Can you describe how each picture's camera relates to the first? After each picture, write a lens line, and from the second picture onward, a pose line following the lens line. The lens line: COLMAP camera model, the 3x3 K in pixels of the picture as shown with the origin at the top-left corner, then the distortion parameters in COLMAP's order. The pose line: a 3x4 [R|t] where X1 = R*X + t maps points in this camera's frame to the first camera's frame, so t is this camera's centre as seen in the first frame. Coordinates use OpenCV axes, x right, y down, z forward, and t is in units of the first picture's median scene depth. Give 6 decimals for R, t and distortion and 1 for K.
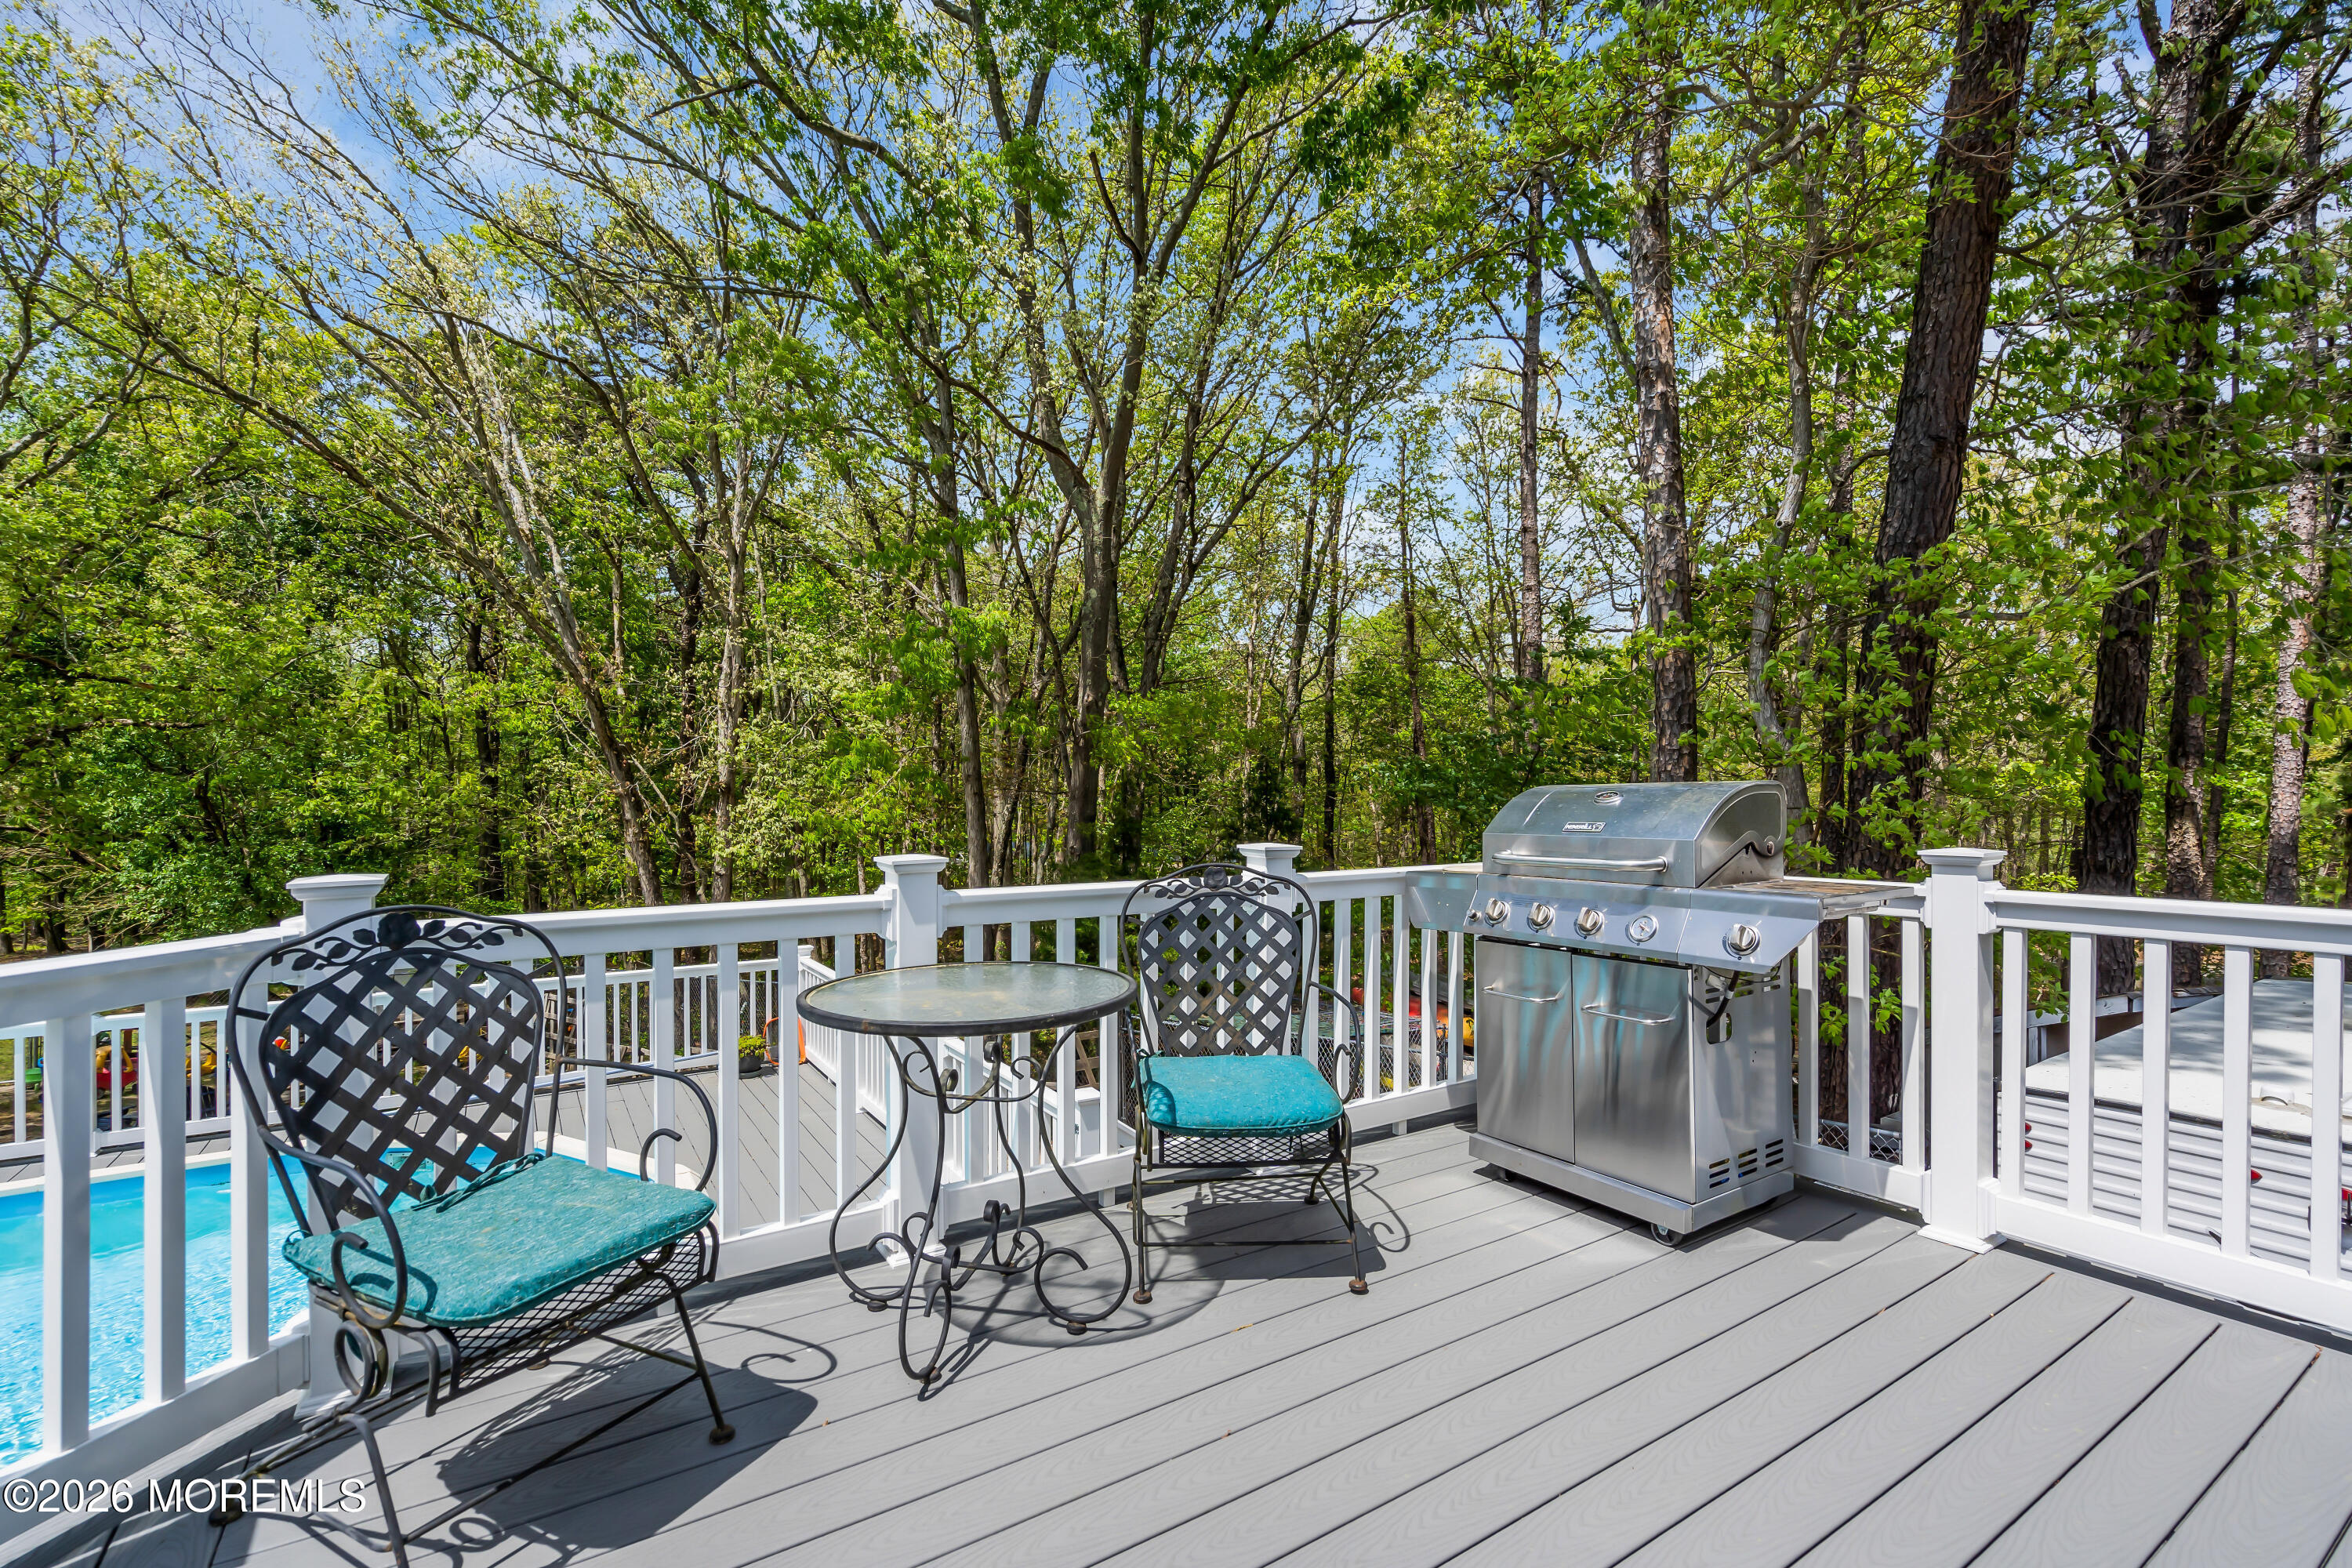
lens RADIAL K [[1067.8, 0, 1185.9], [0, 1067.8, 776.4], [0, 0, 1]] dist [-0.000996, -0.001427]
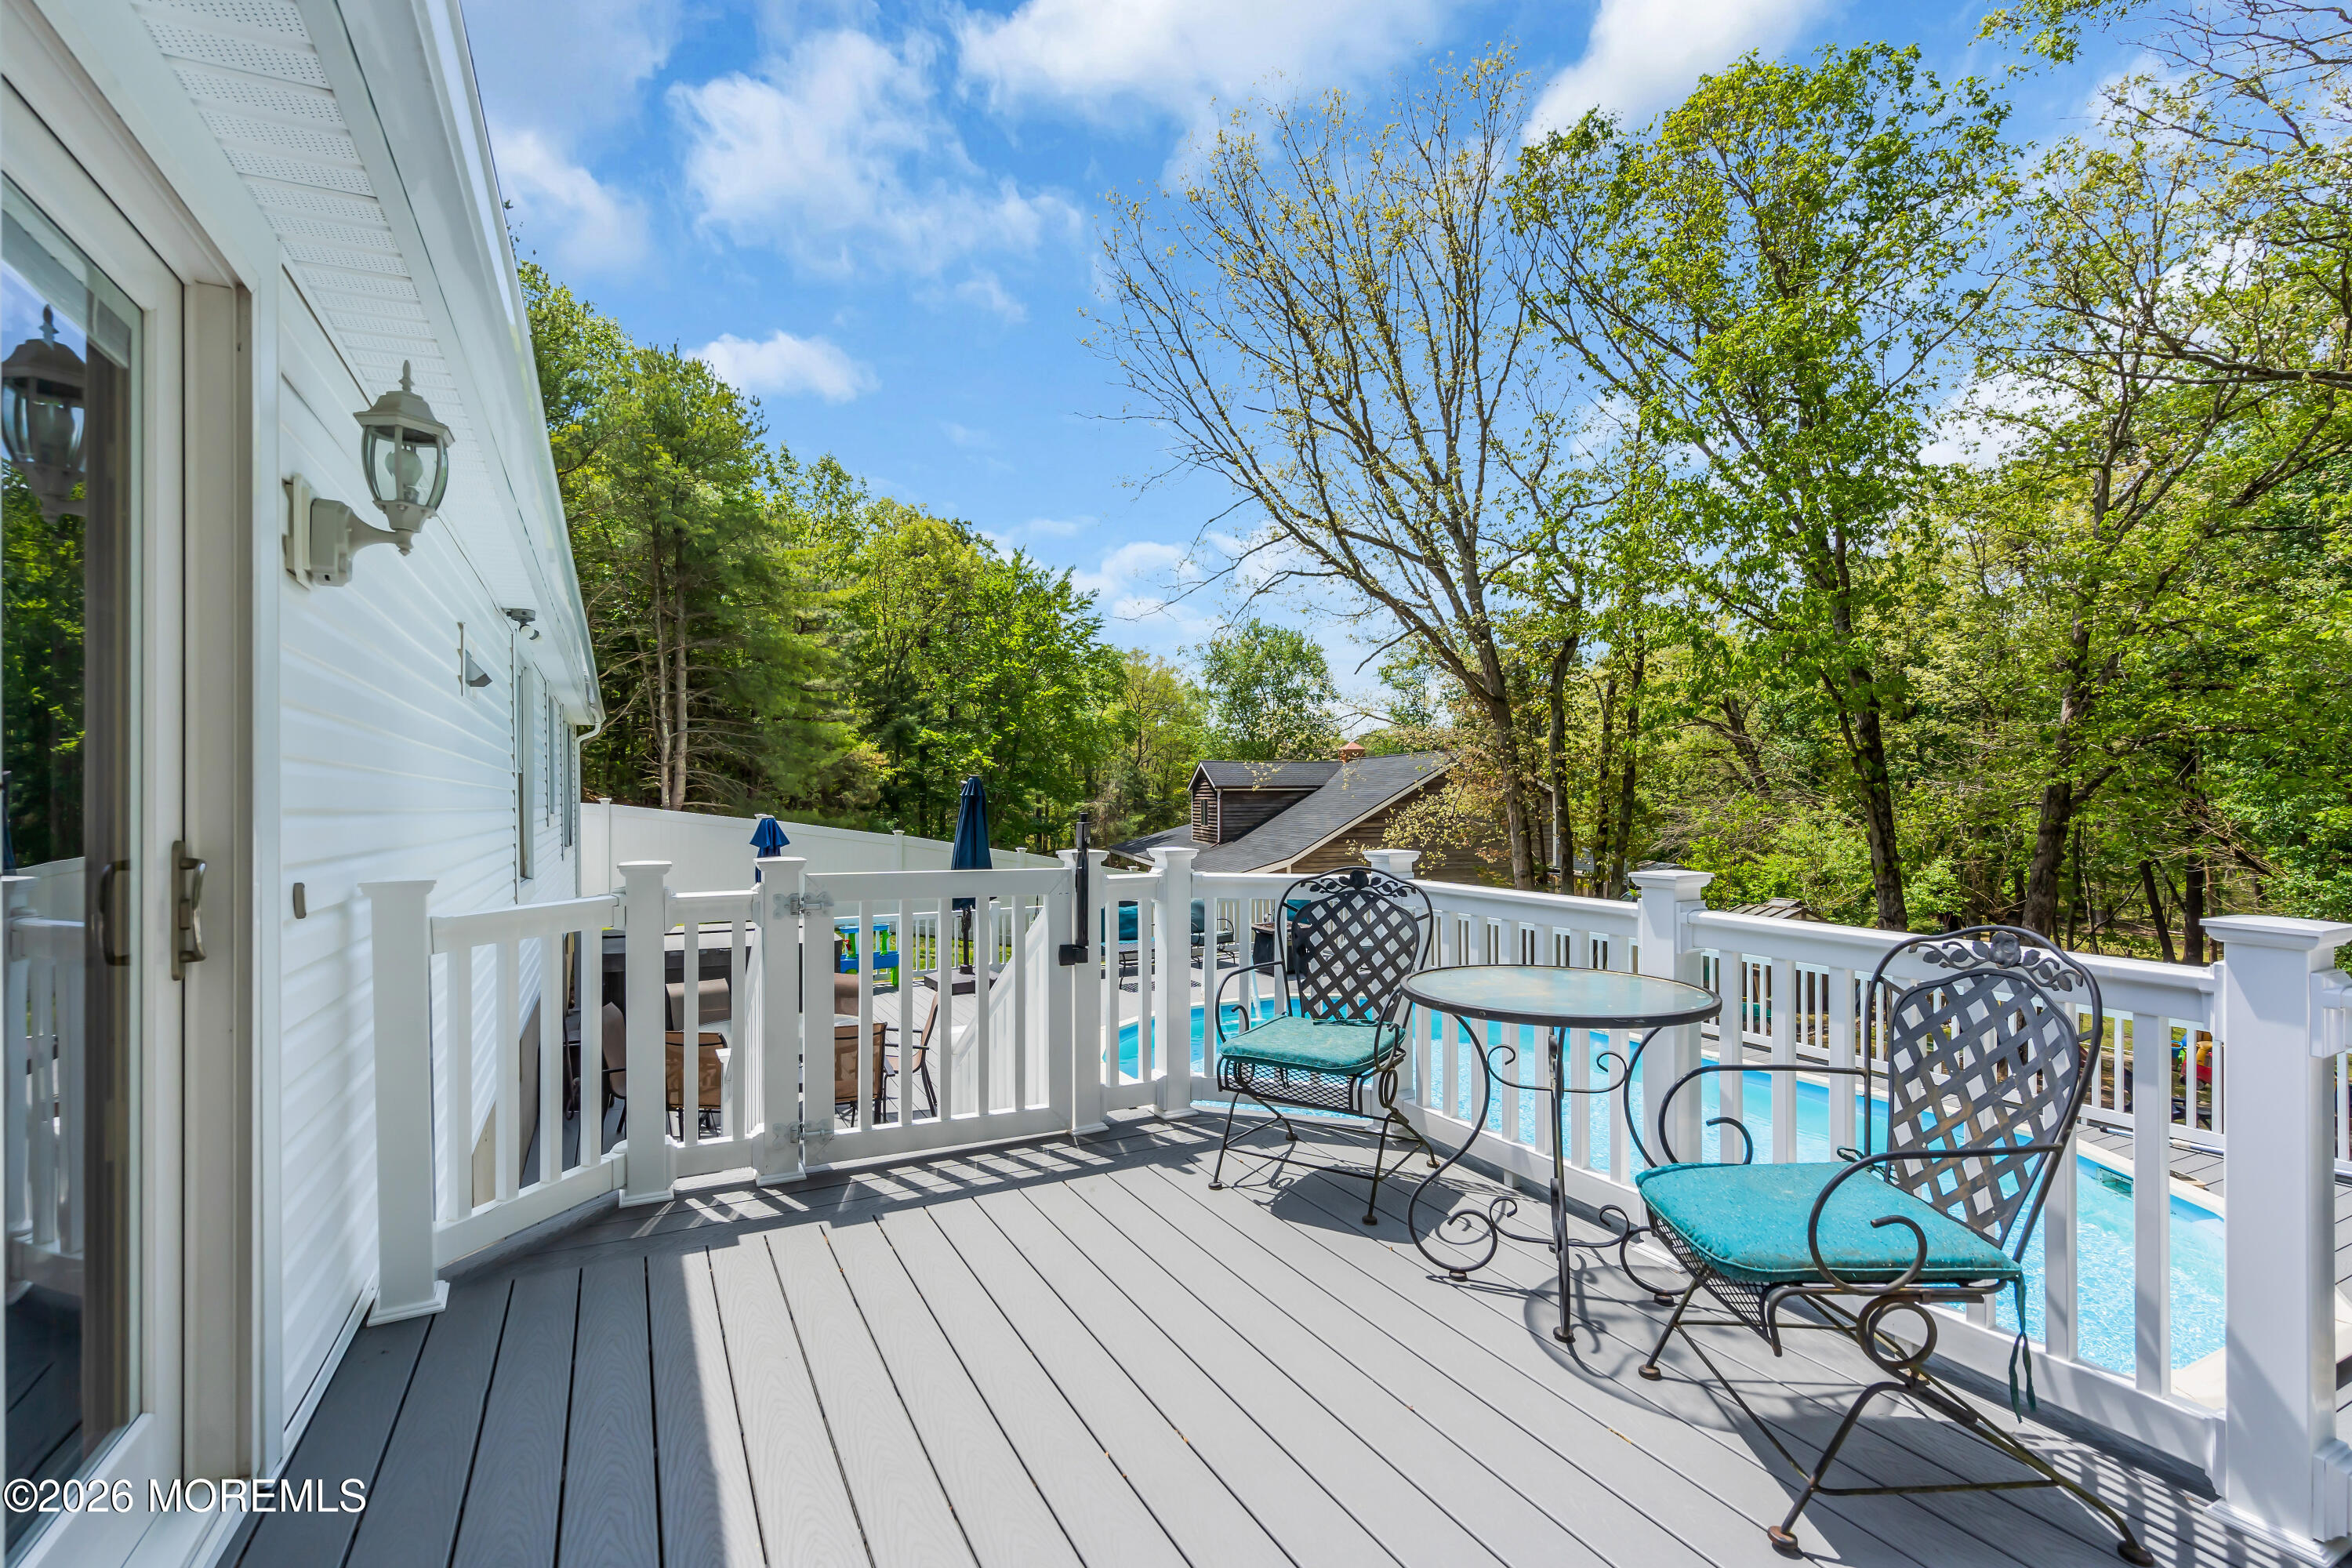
lens RADIAL K [[1067.8, 0, 1194.5], [0, 1067.8, 785.6], [0, 0, 1]] dist [-0.000996, -0.001427]
pose [[-0.089618, -0.025556, -0.995648, 1.144912], [-0.013497, 0.999610, -0.024443, 0.028989], [0.995885, 0.011248, -0.089928, 0.883728]]
